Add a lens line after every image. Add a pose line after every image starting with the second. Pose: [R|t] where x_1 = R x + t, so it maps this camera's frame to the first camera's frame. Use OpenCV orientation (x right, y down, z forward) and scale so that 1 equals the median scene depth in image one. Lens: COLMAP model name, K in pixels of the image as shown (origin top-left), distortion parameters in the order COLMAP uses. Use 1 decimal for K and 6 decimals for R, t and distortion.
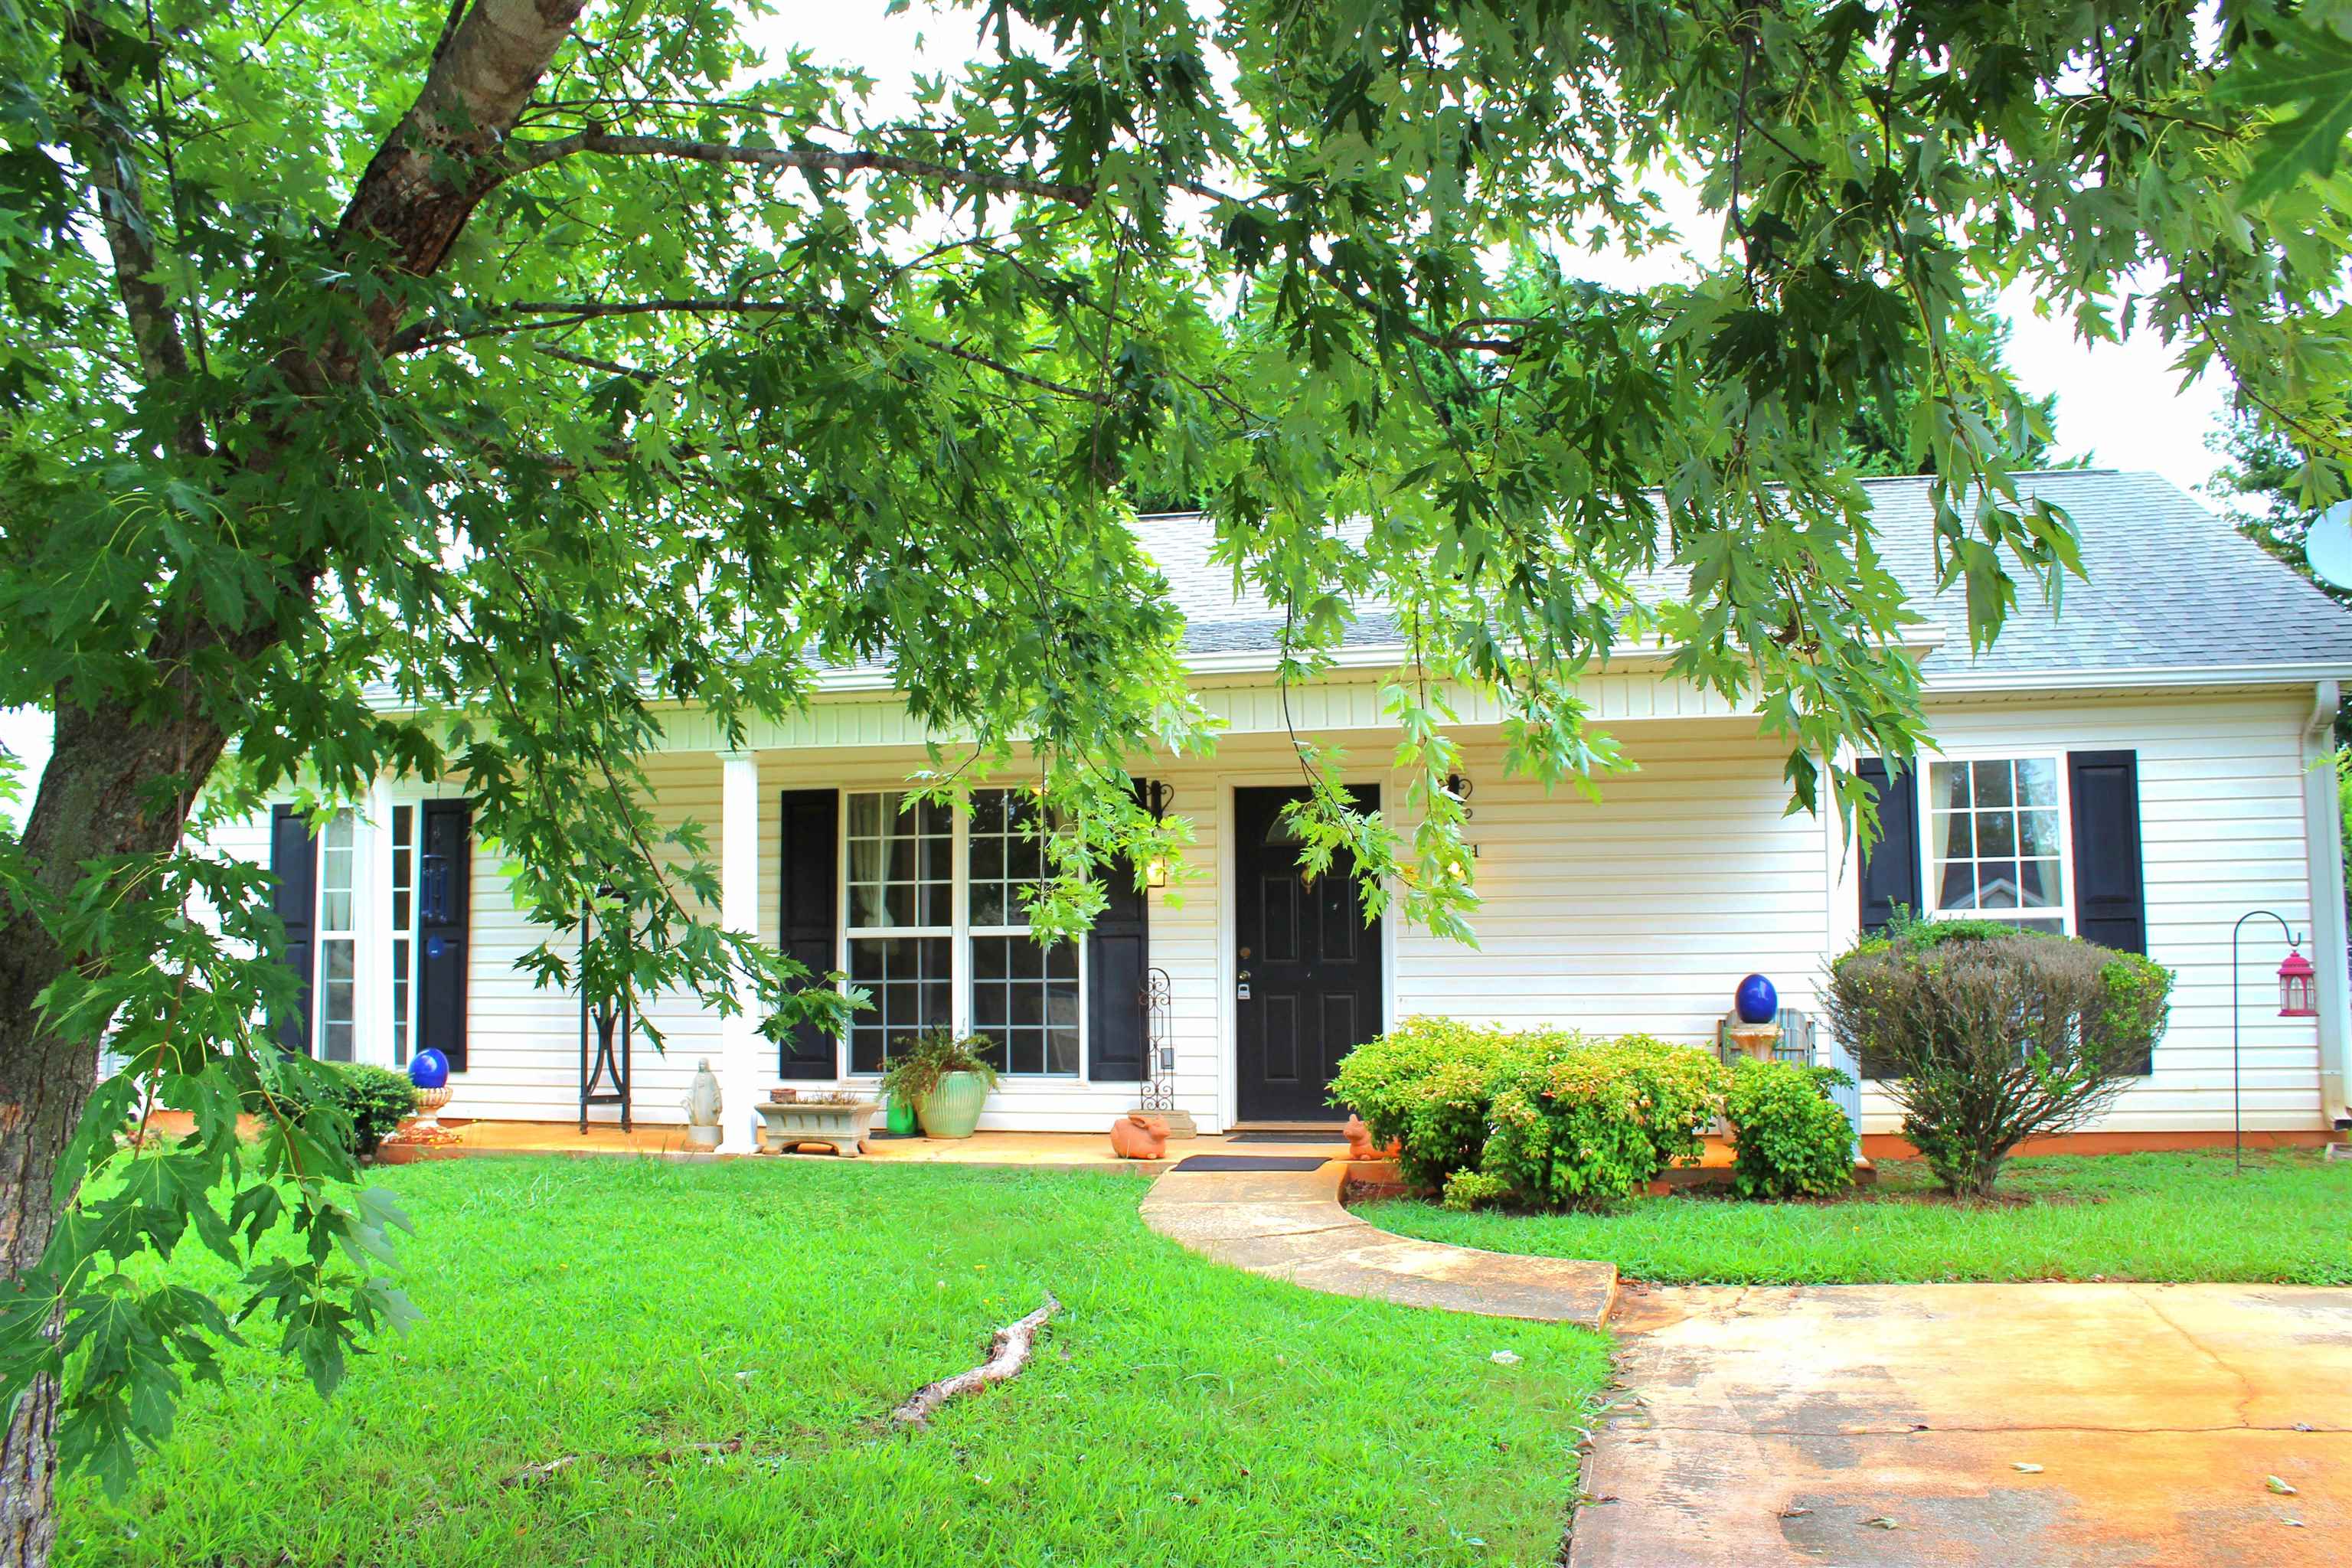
lens RADIAL K [[1950.8, 0, 1188.7], [0, 1950.8, 782.6], [0, 0, 1]] dist [-0.157405, 0.160531]
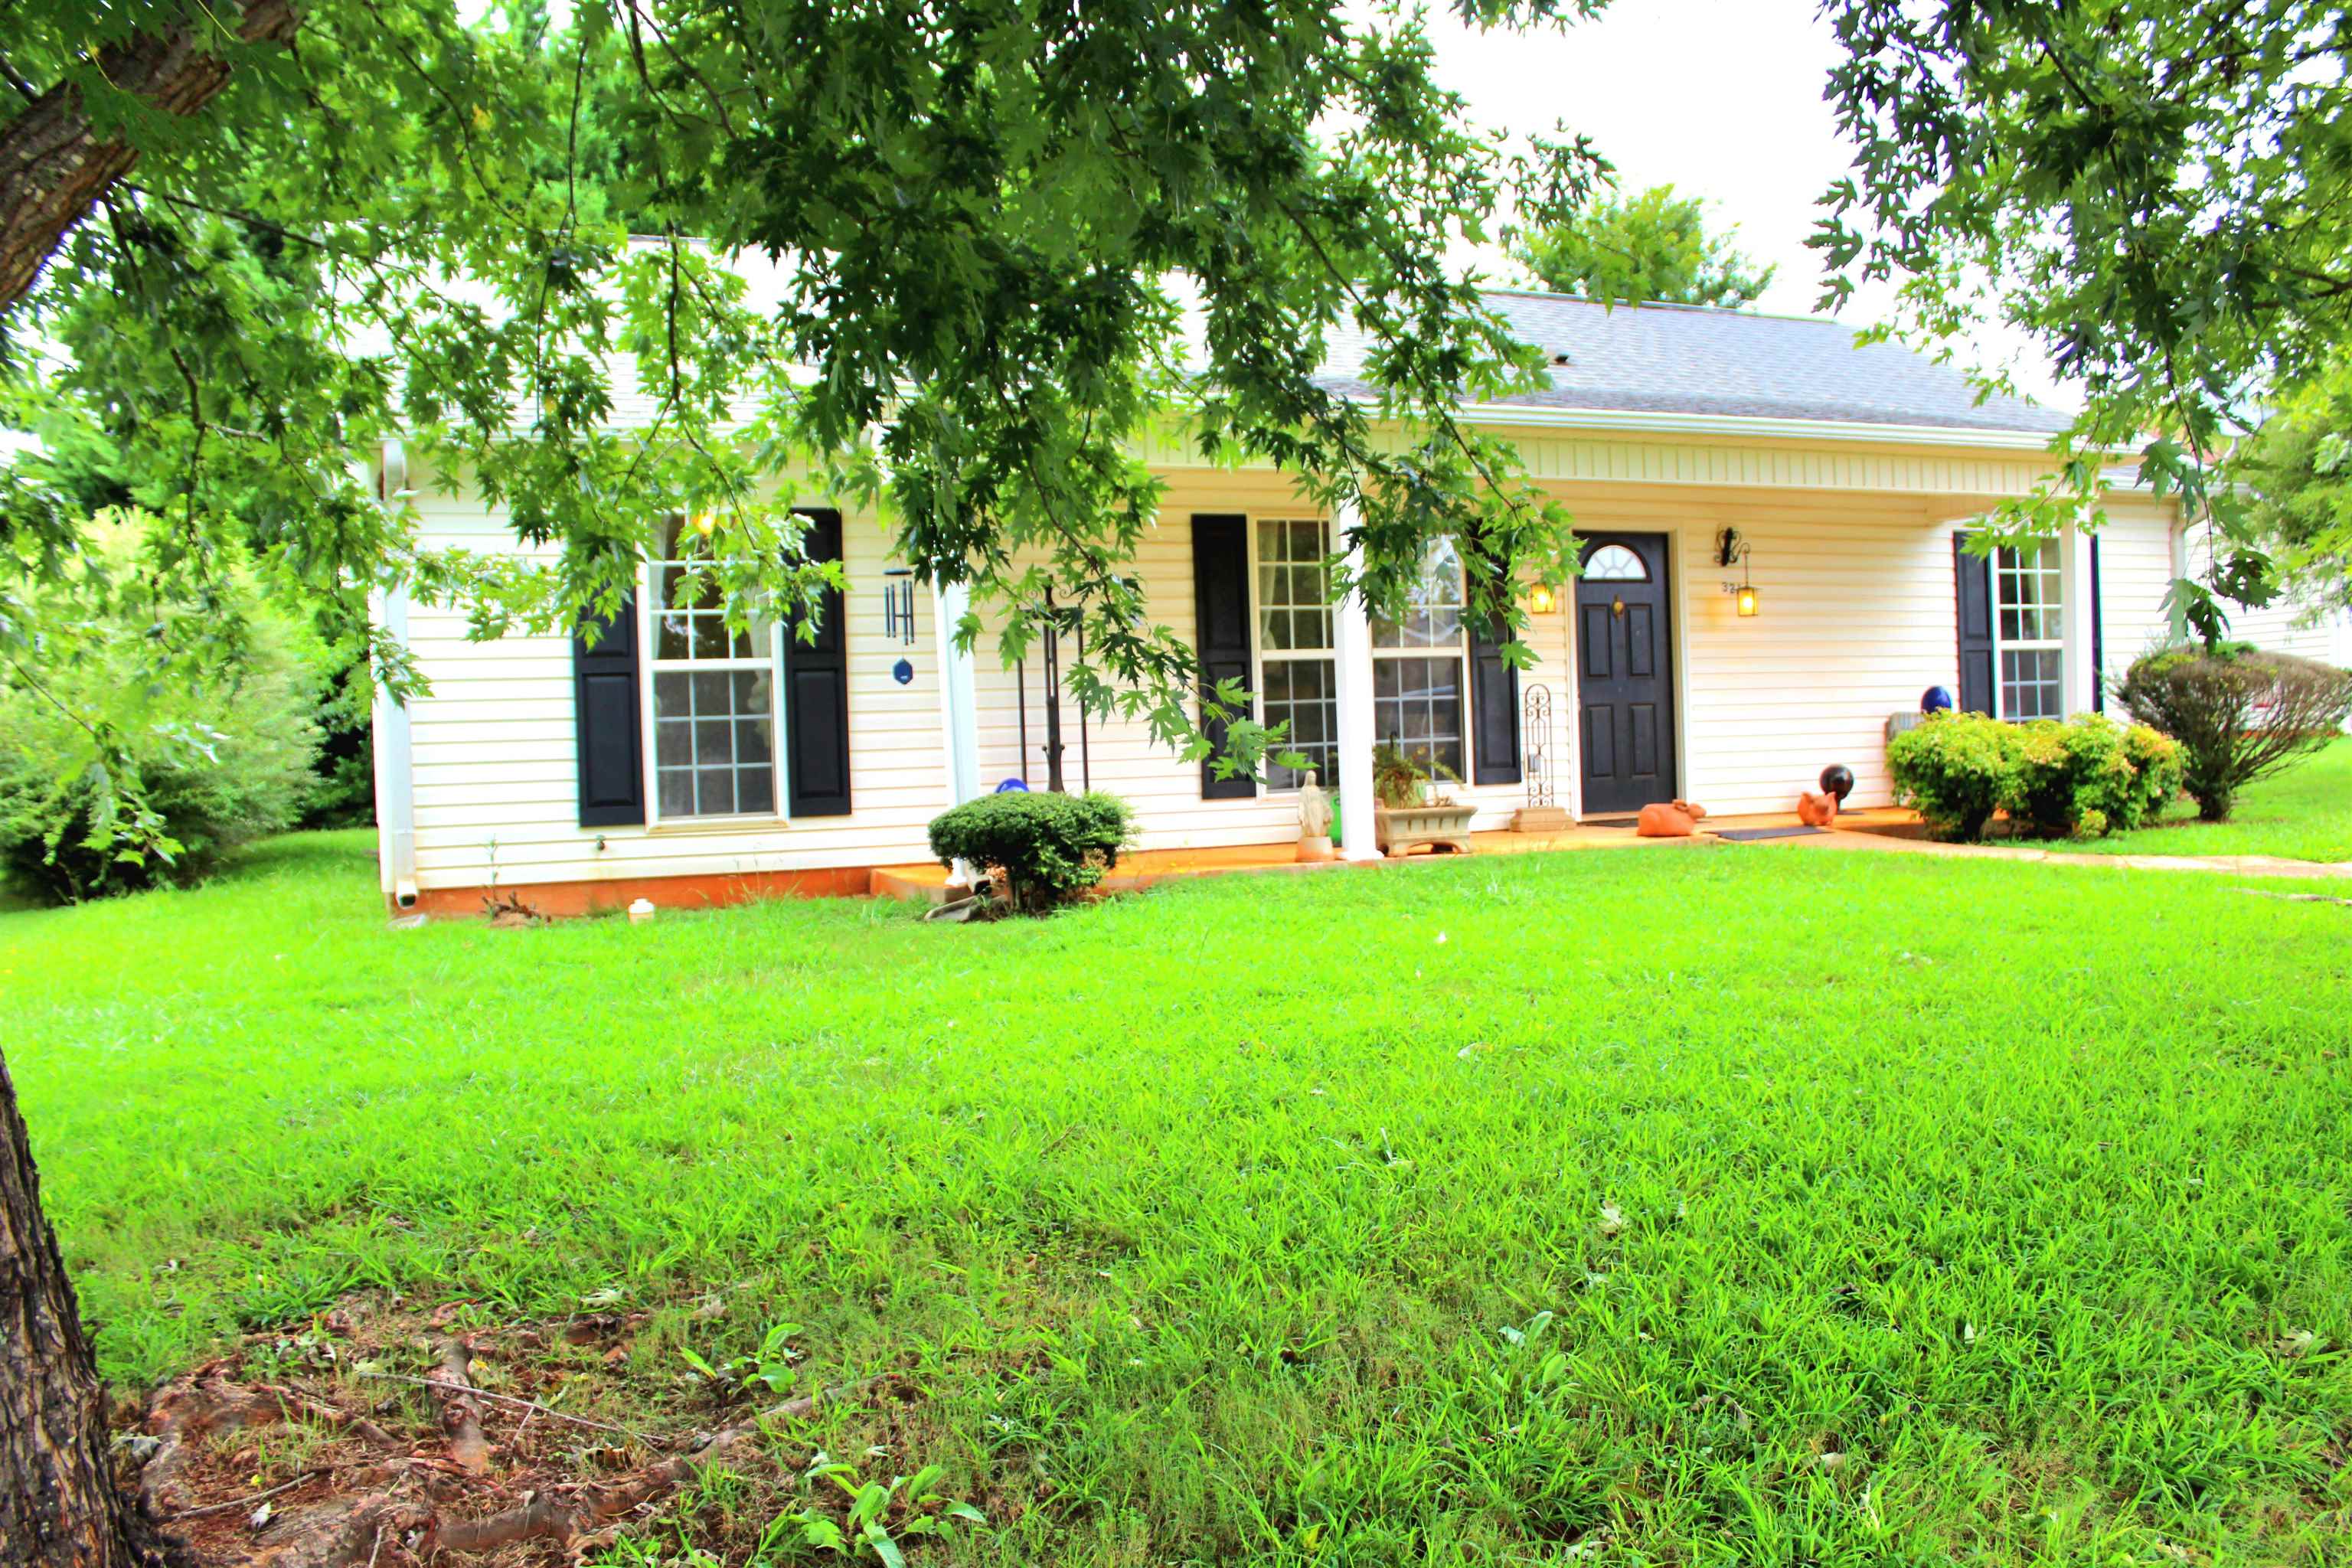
lens RADIAL K [[1950.8, 0, 1188.7], [0, 1950.8, 782.6], [0, 0, 1]] dist [-0.157405, 0.160531]
pose [[0.820549, -0.036103, 0.570435, -0.829242], [-0.032494, 0.993443, 0.109616, 0.033295], [-0.570652, -0.108481, 0.813995, 0.176091]]
